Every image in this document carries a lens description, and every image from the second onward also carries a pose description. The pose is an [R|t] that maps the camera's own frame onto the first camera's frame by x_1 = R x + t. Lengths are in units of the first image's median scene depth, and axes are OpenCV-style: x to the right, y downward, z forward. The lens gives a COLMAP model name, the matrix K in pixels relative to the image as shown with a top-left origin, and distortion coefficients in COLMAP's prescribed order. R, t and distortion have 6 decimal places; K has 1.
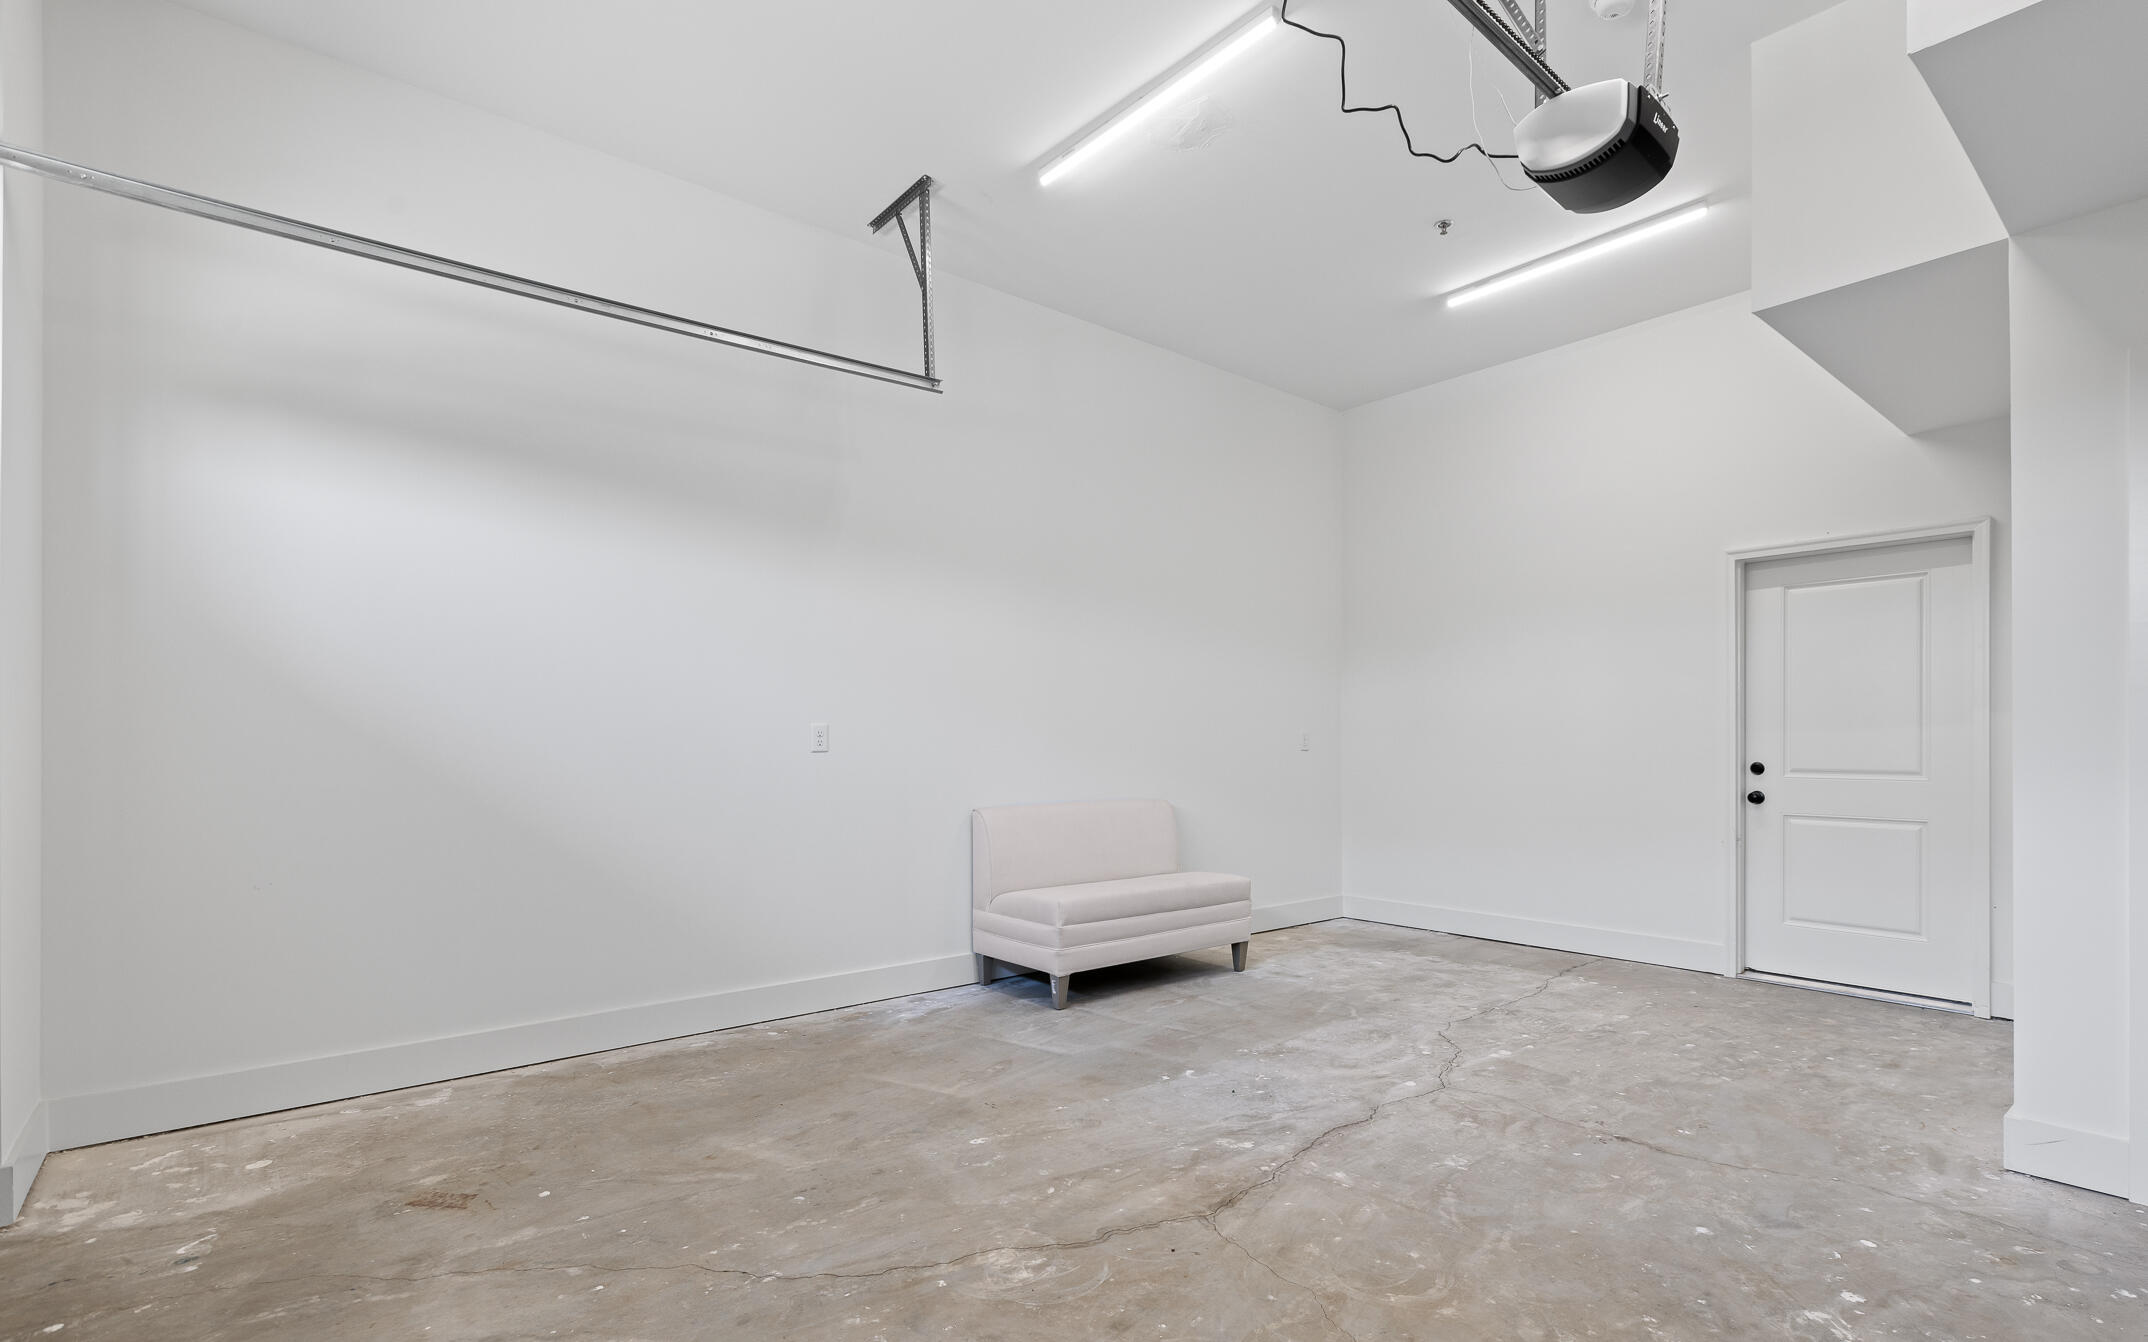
lens RADIAL K [[1022.6, 0, 1119.2], [0, 1022.6, 741.8], [0, 0, 1]] dist [-0.004489, 0.000202]
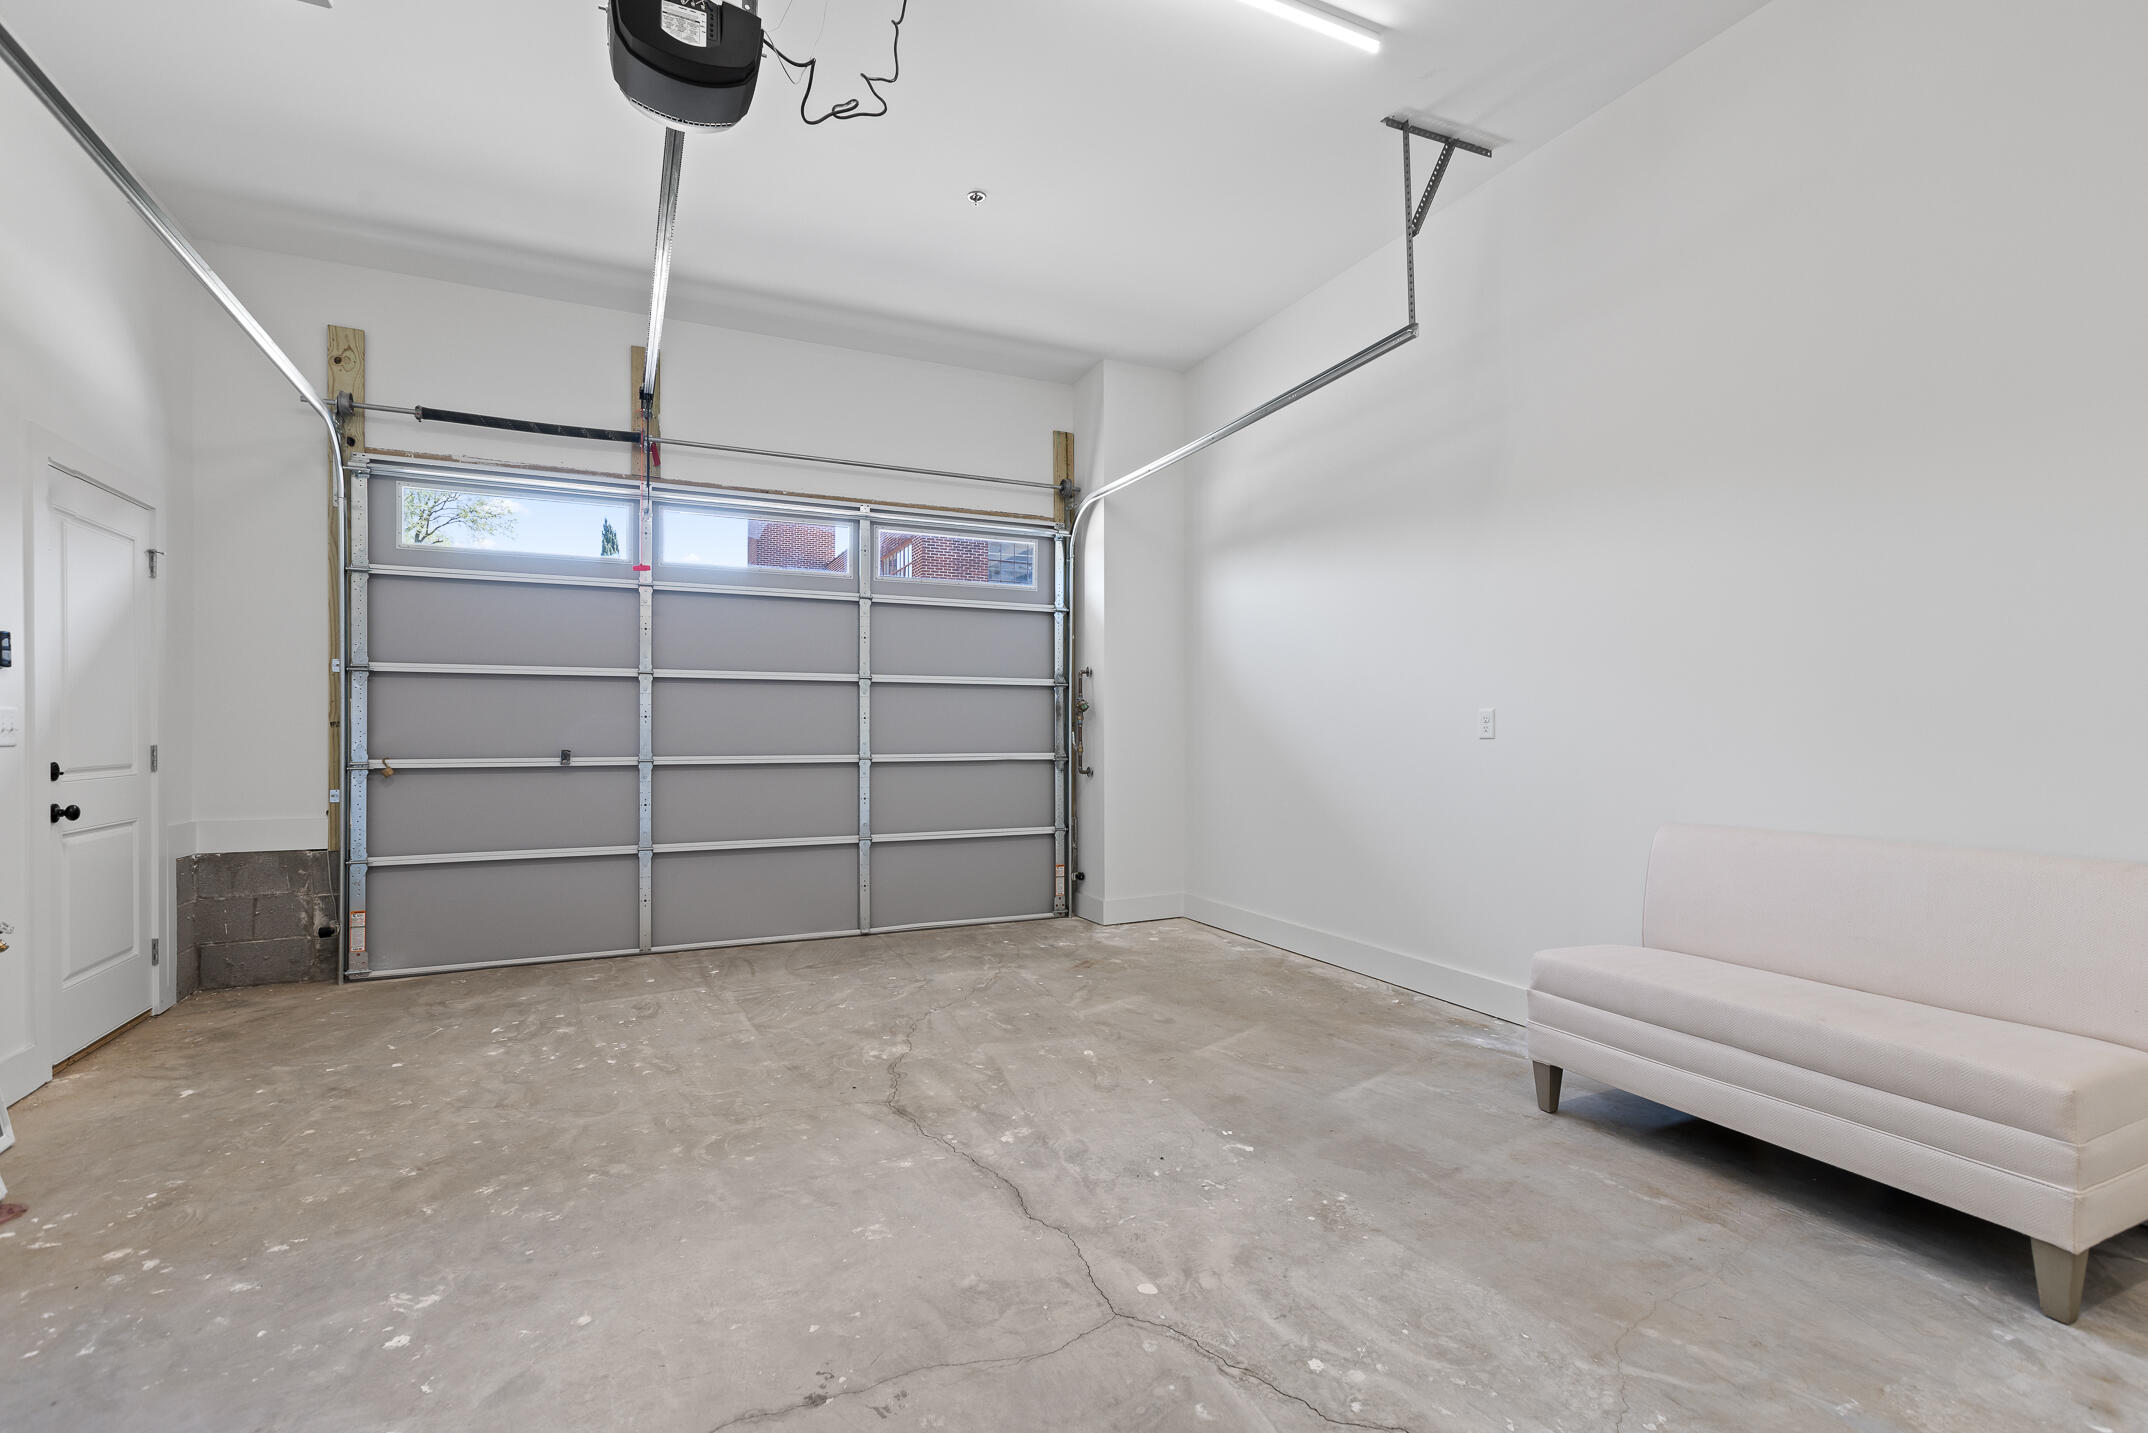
lens RADIAL K [[960.5, 0, 1071.8], [0, 960.5, 726.8], [0, 0, 1]] dist [-0.001487, -0.000440]
pose [[-0.264563, -0.002950, -0.964364, 0.919172], [0.004442, 0.999981, -0.004278, 0.001520], [0.964358, -0.005416, -0.264545, 1.199022]]
